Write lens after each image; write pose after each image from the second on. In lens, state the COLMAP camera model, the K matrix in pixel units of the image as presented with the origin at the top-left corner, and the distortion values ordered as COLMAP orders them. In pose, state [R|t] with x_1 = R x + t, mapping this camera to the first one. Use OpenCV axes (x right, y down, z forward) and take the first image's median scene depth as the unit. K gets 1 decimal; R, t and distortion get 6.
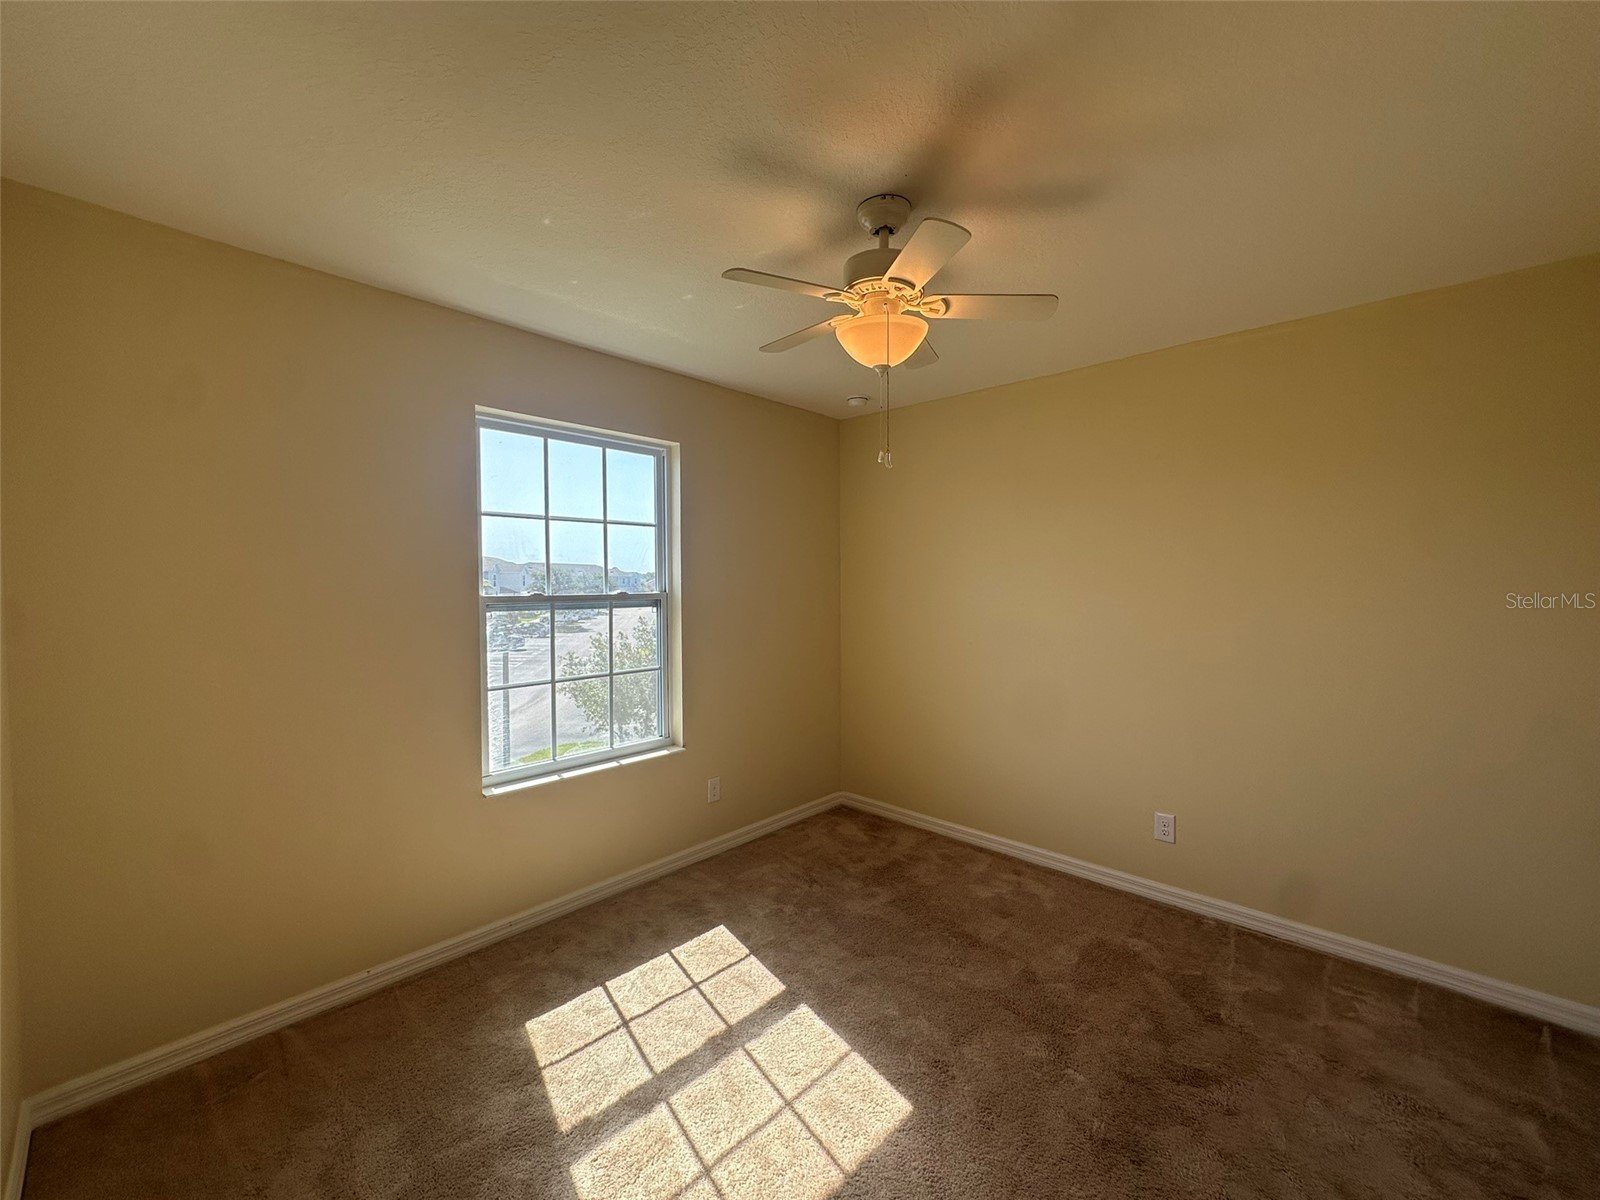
lens RADIAL K [[640.8, 0, 794.3], [0, 640.8, 593.1], [0, 0, 1]] dist [-0.007904, 0.002426]
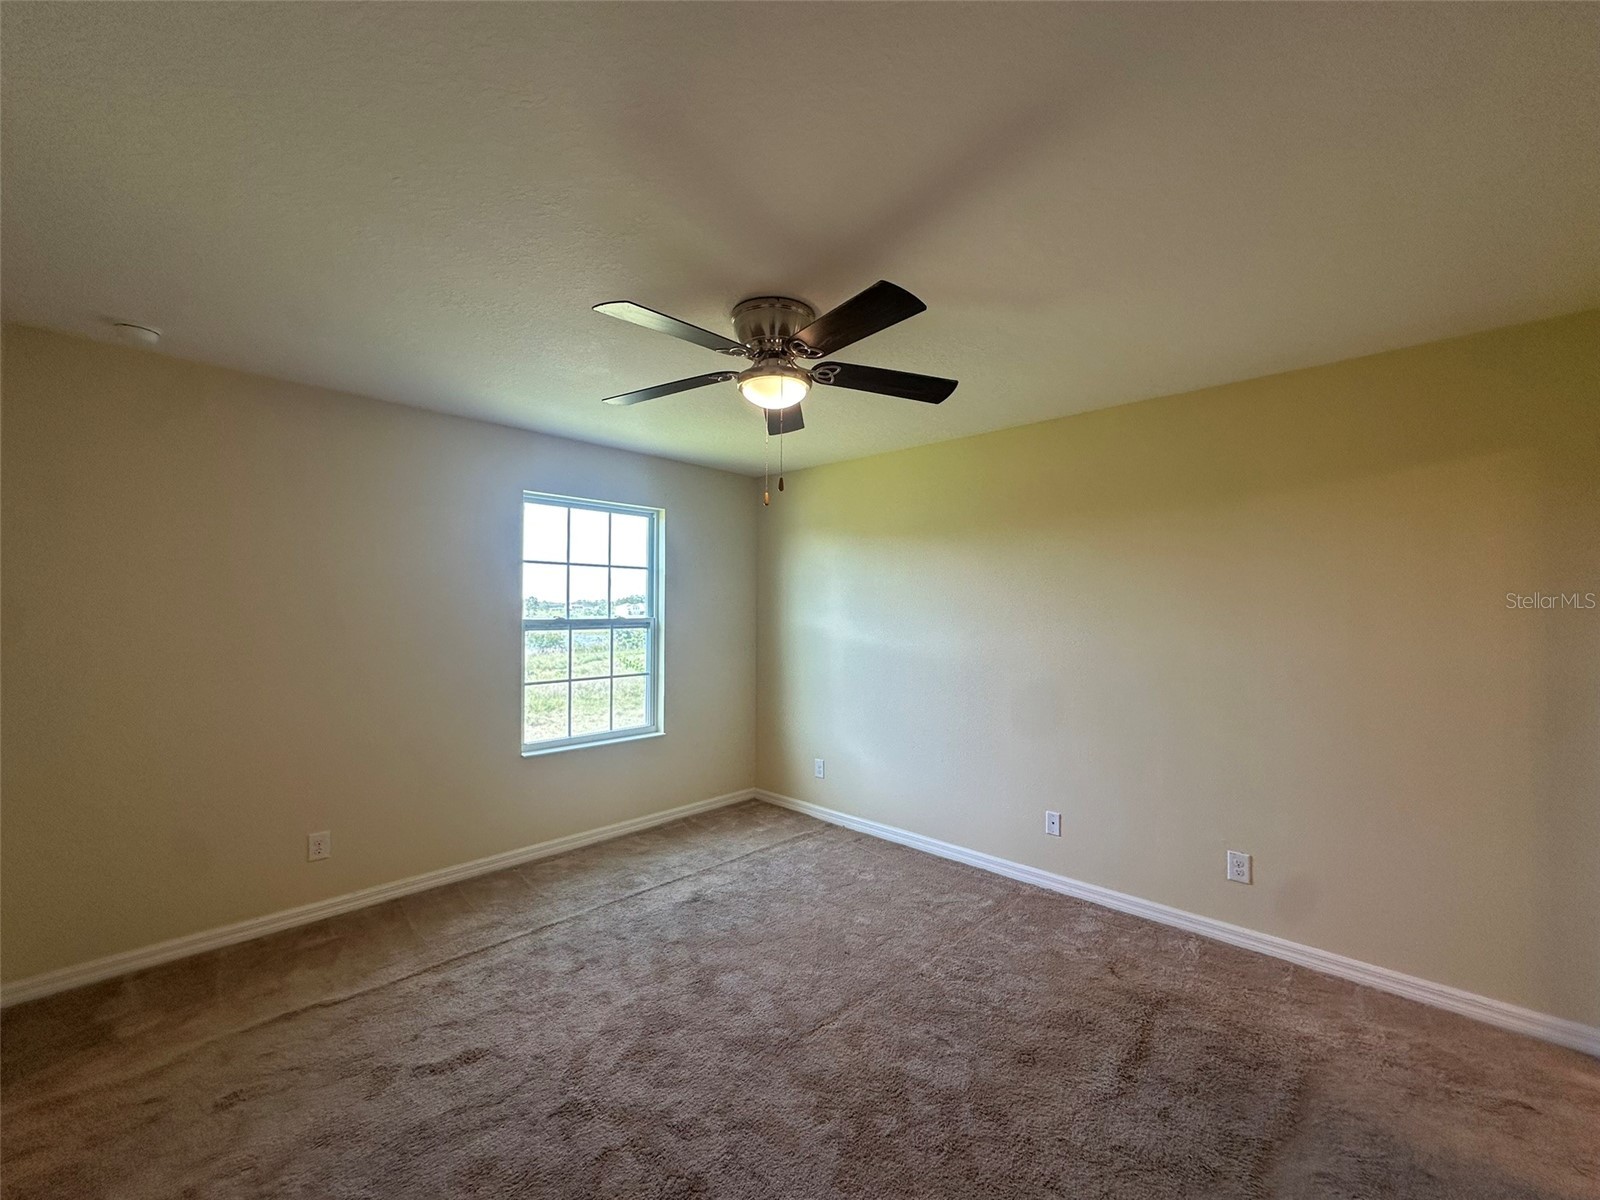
lens RADIAL K [[640.8, 0, 796.4], [0, 640.8, 602.8], [0, 0, 1]] dist [-0.007904, 0.002426]
pose [[0.999887, 0.013541, -0.006544, 0.121189], [-0.013719, 0.999516, -0.027909, 0.000417], [0.006163, 0.027996, 0.999589, -0.389634]]
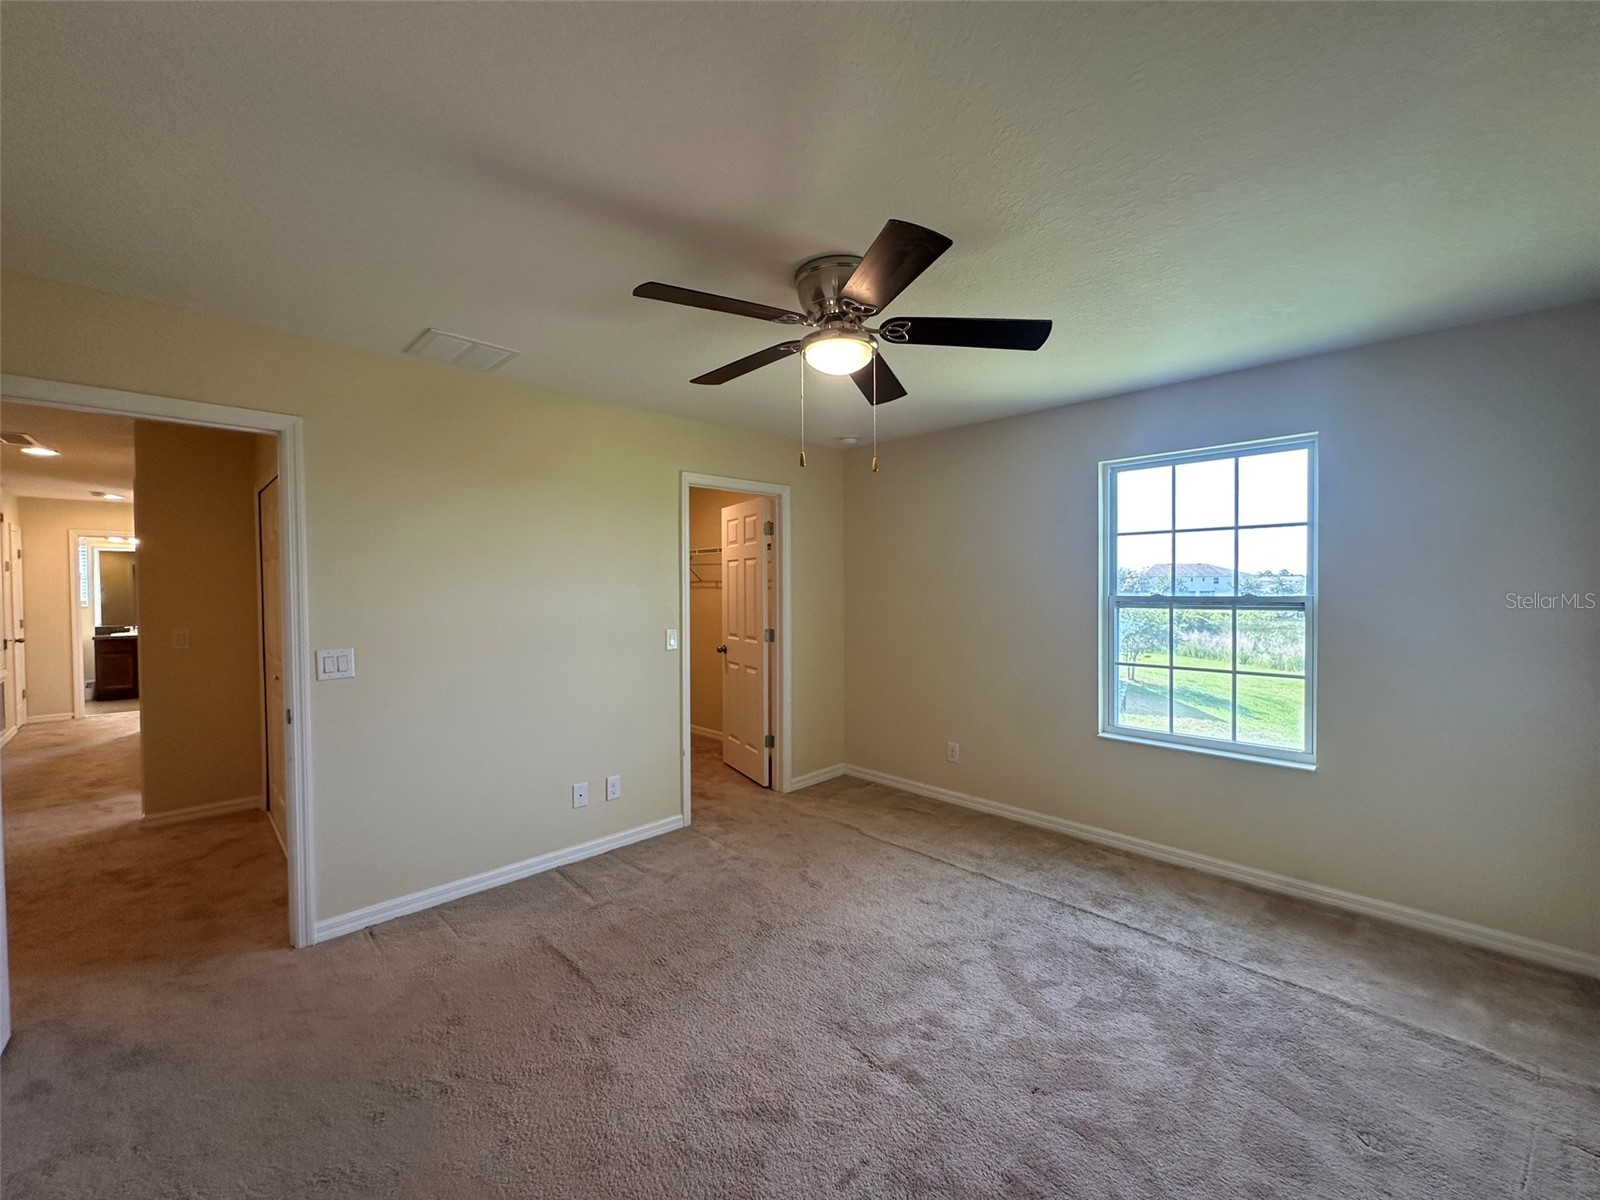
lens RADIAL K [[640.8, 0, 798.6], [0, 640.8, 598.3], [0, 0, 1]] dist [-0.007904, 0.002426]
pose [[-0.031221, 0.033268, -0.998959, 0.810314], [-0.007708, 0.999408, 0.033524, -0.025217], [0.999483, 0.008747, -0.030946, 0.323072]]
